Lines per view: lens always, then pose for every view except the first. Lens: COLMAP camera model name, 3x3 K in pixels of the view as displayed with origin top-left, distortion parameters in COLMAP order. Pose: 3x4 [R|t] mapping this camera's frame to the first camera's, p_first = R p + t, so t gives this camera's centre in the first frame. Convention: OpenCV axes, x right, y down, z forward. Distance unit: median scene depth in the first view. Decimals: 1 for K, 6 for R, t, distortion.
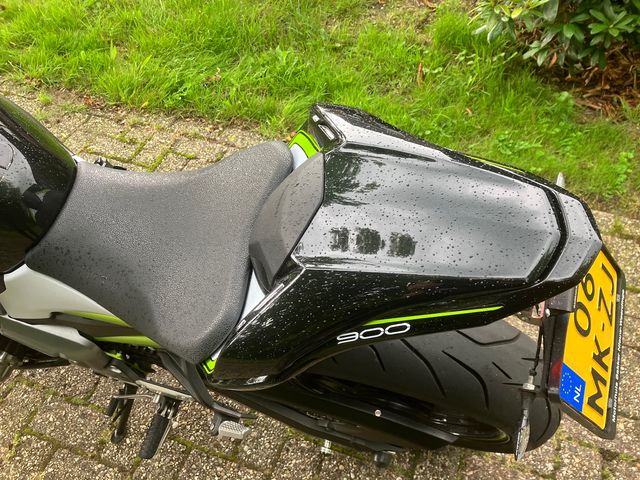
lens RADIAL K [[533.2, 0, 318.7], [0, 533.2, 240.9], [0, 0, 1]] dist [0.023852, -0.029531]
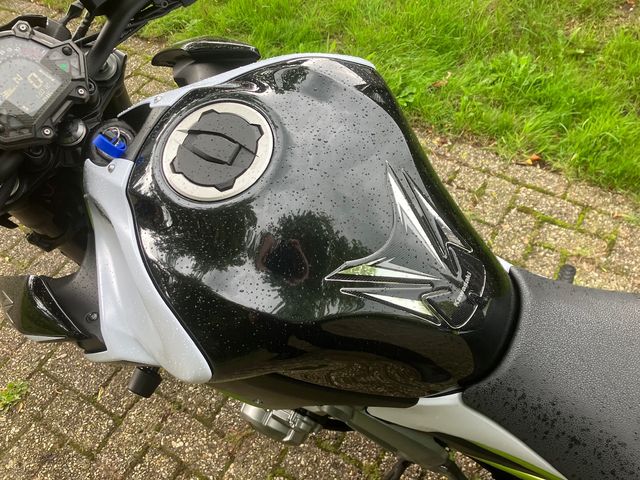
lens RADIAL K [[533.2, 0, 320.7], [0, 533.2, 241.7], [0, 0, 1]] dist [0.023852, -0.029531]
pose [[0.978383, 0.120972, -0.167728, -0.225070], [-0.111240, 0.991580, 0.066288, -0.078564], [0.174335, -0.046197, 0.983602, 0.055078]]
